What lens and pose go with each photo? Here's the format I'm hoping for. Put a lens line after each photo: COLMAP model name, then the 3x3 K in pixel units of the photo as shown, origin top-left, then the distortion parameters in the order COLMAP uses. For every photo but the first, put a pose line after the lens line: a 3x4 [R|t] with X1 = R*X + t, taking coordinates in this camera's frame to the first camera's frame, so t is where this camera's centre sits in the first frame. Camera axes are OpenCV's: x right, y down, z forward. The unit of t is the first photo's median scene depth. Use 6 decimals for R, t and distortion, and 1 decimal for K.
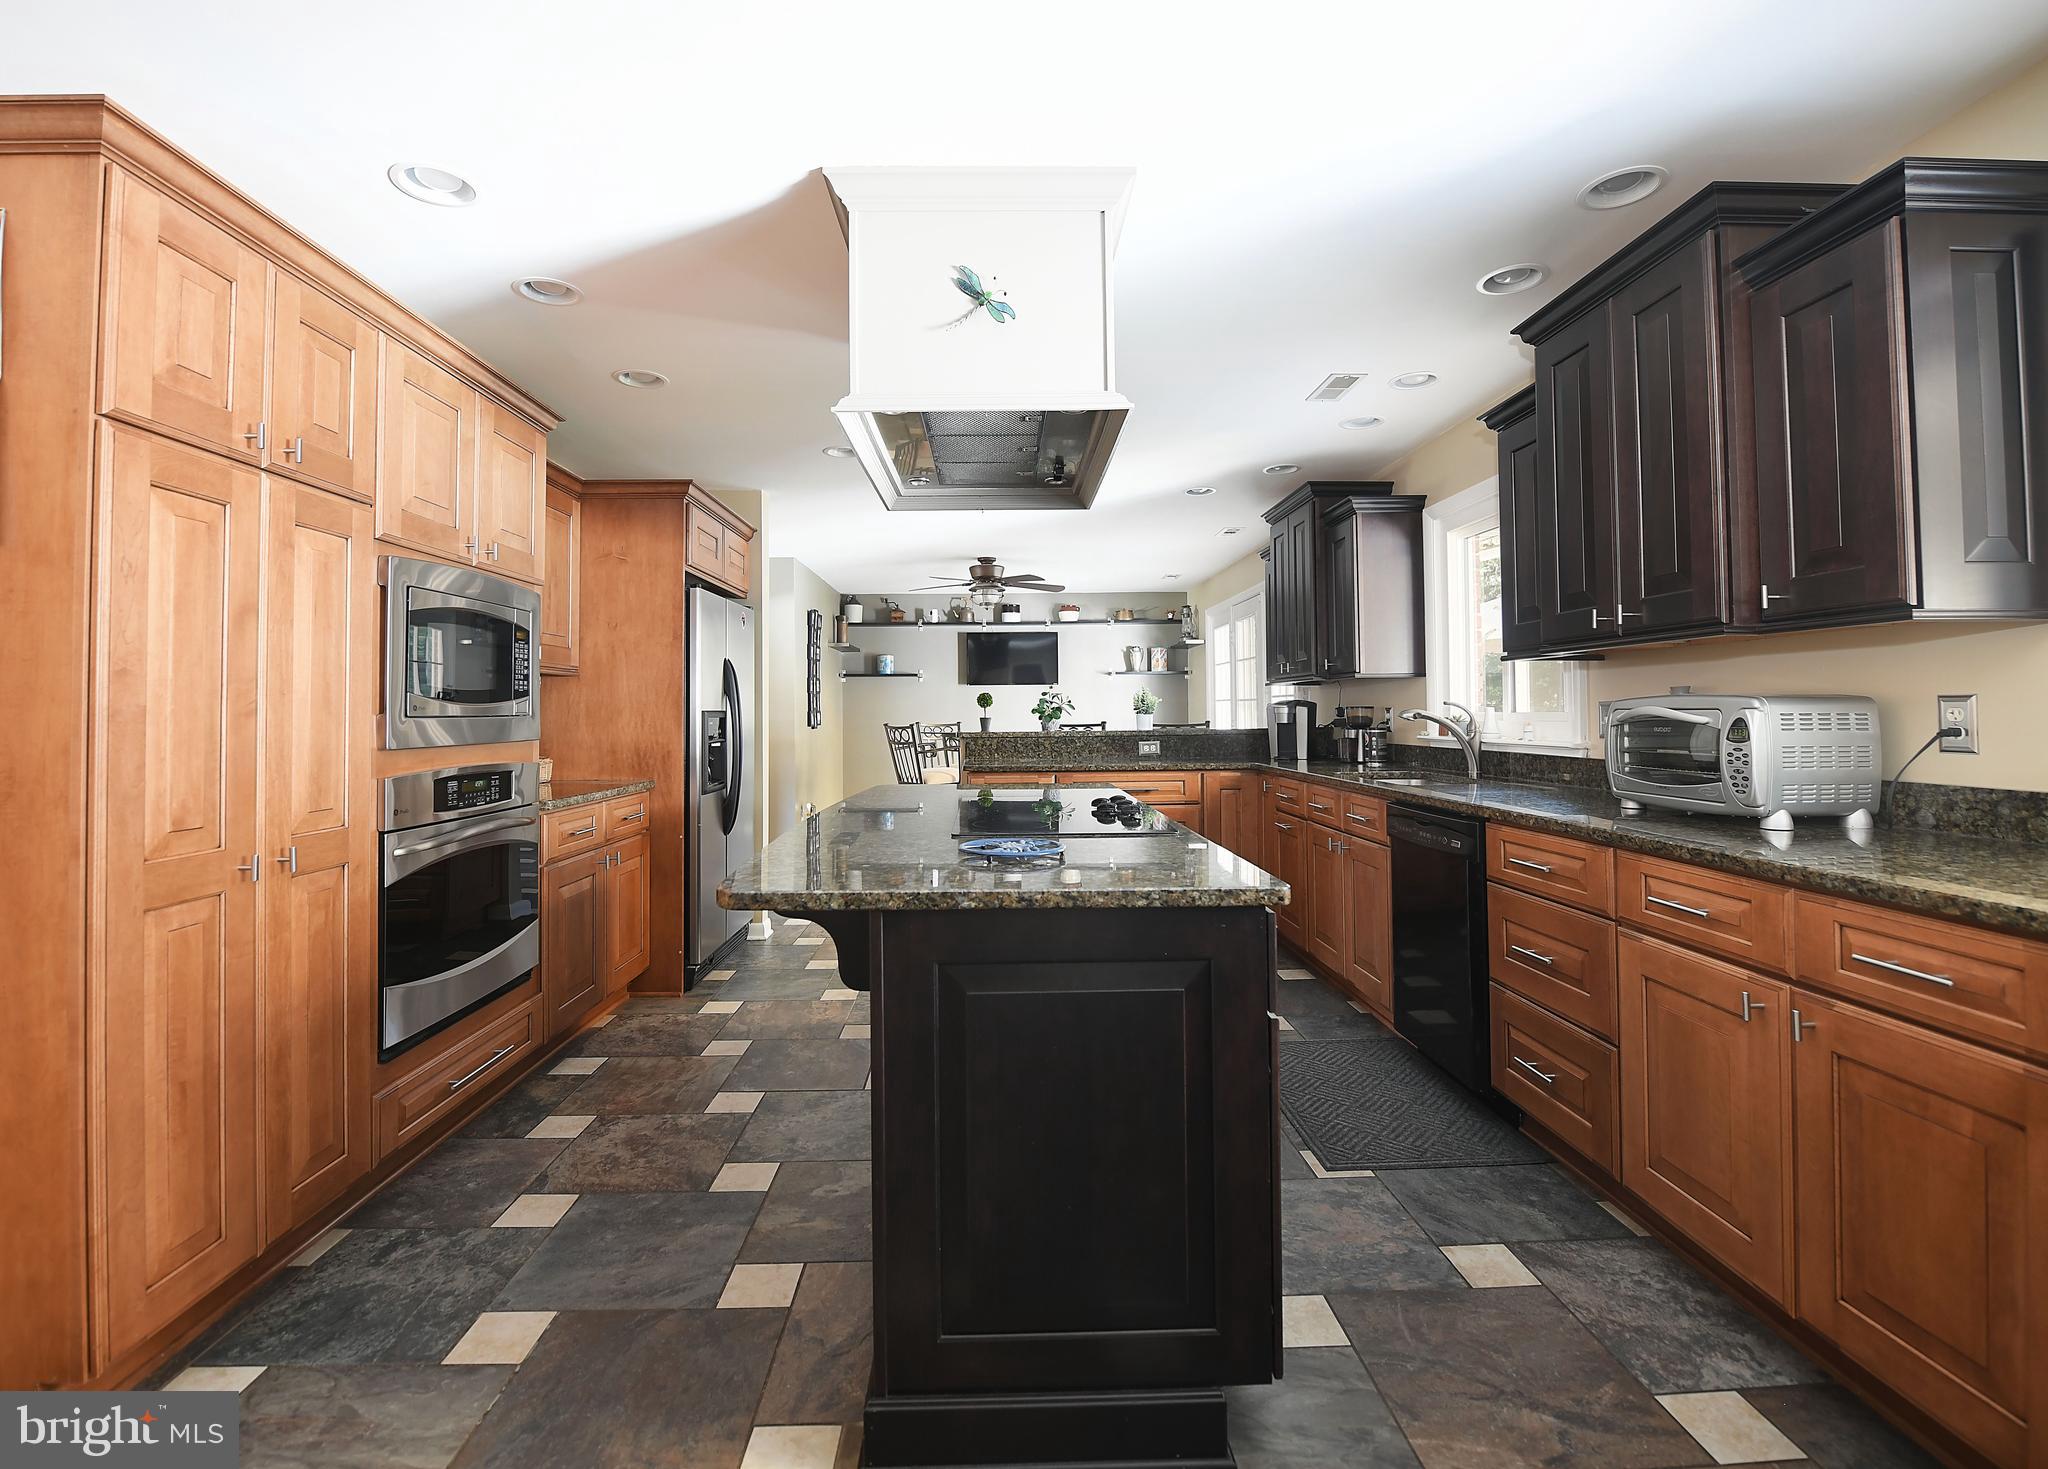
lens RADIAL K [[934.4, 0, 1015.2], [0, 934.4, 696.2], [0, 0, 1]] dist [-0.013854, -0.004028]
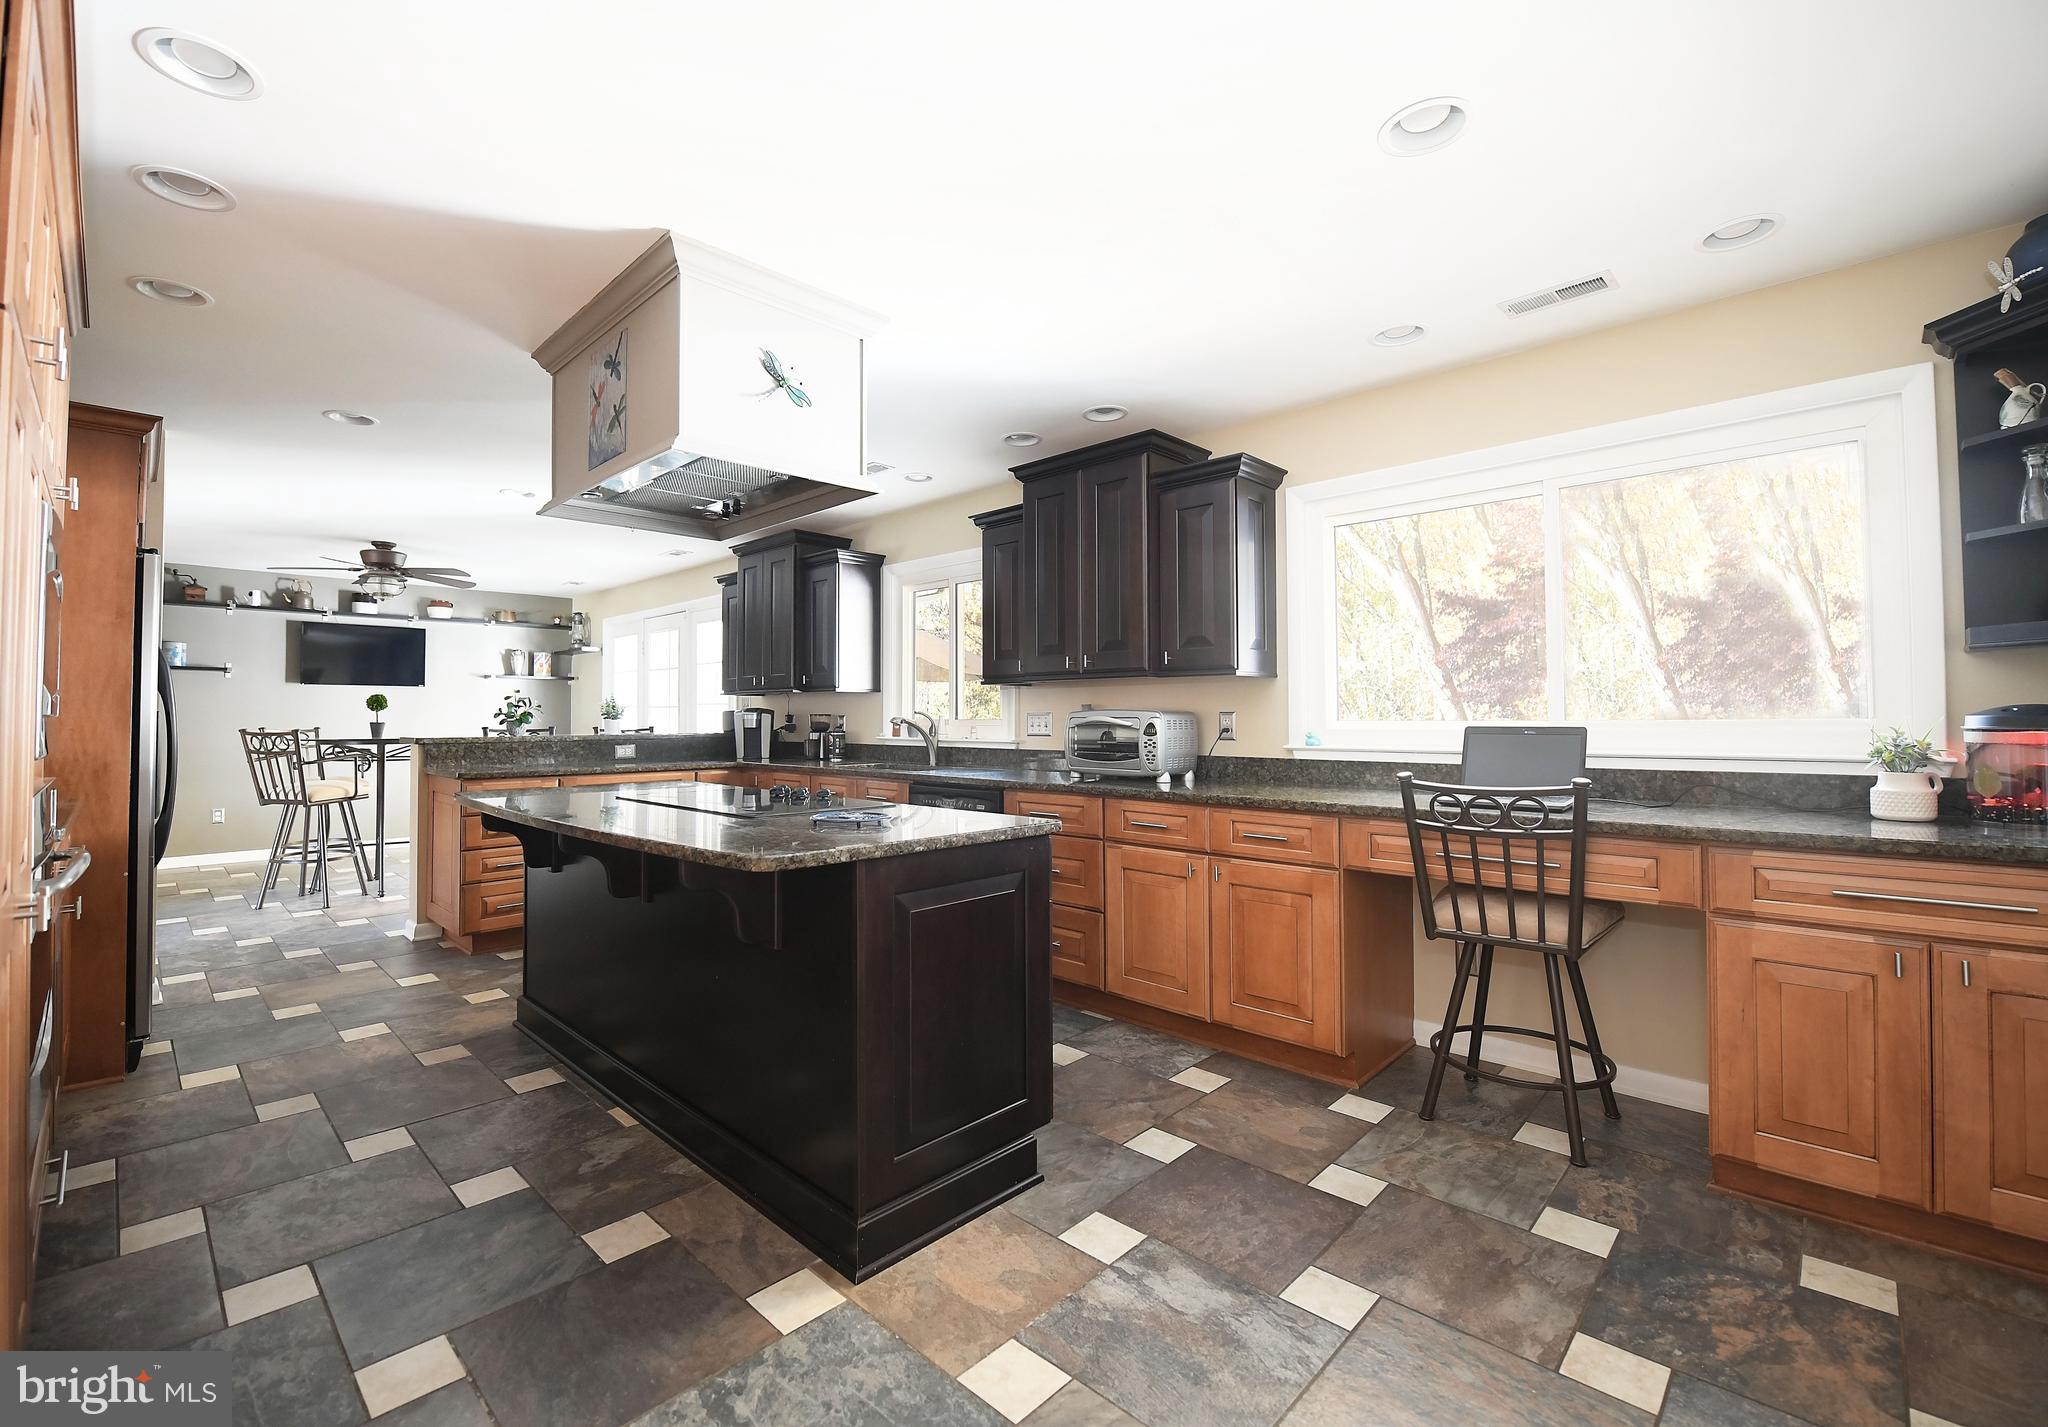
lens RADIAL K [[886.8, 0, 1011.5], [0, 886.8, 702.8], [0, 0, 1]] dist [-0.012616, -0.001502]
pose [[0.710966, 0.019254, 0.702963, -0.486370], [-0.017783, 0.999798, -0.009398, 0.004084], [-0.703001, -0.005819, 0.711165, -0.040206]]
